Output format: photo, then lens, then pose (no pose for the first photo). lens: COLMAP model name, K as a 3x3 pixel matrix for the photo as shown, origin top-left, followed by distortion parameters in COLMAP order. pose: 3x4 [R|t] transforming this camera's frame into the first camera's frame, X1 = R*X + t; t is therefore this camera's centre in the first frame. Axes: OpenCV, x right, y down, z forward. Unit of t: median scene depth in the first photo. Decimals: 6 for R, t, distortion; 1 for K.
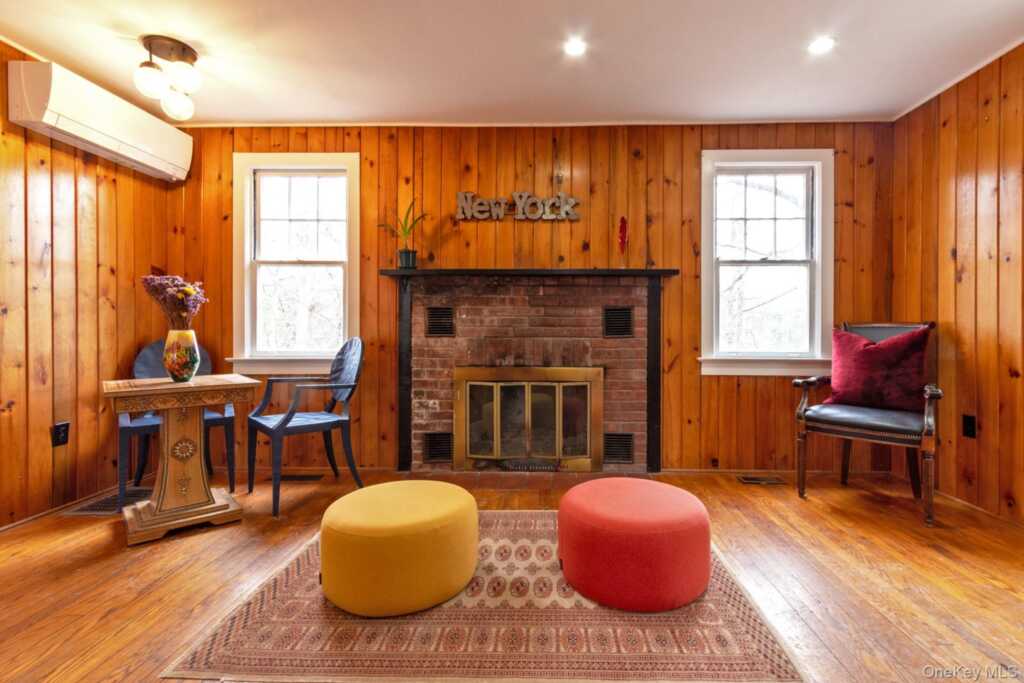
lens RADIAL K [[476.8, 0, 532.0], [0, 476.8, 332.9], [0, 0, 1]] dist [0.008633, -0.002629]
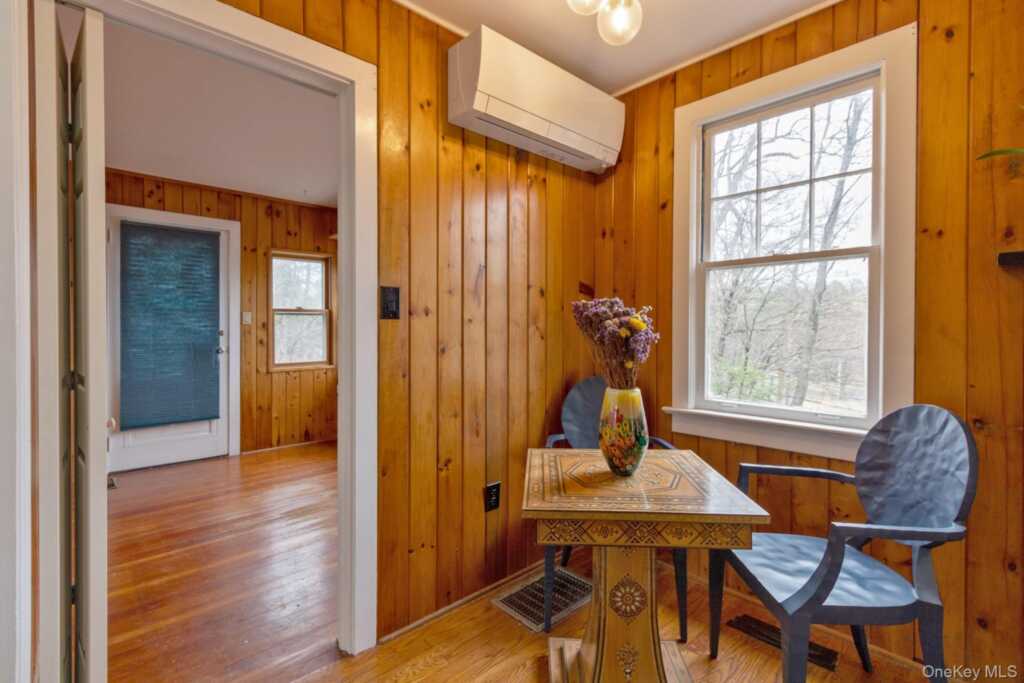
lens RADIAL K [[476.8, 0, 511.1], [0, 476.8, 333.5], [0, 0, 1]] dist [0.008633, -0.002629]
pose [[0.697116, 0.005225, -0.716939, -0.301753], [-0.005501, 0.999983, 0.001939, -0.055788], [0.716937, 0.002592, 0.697133, 0.362625]]
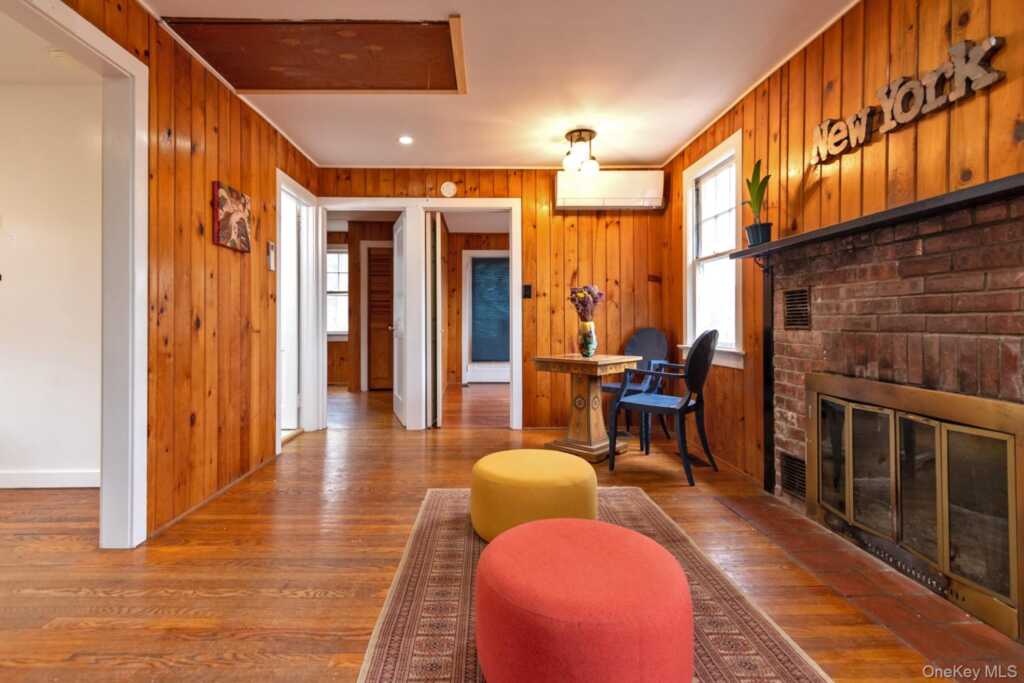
lens RADIAL K [[476.8, 0, 495.8], [0, 476.8, 317.0], [0, 0, 1]] dist [0.008633, -0.002629]
pose [[0.050611, -0.013332, -0.998629, 0.539040], [-0.003647, 0.999902, -0.013533, 0.000375], [0.998712, 0.004327, 0.050558, 0.490623]]
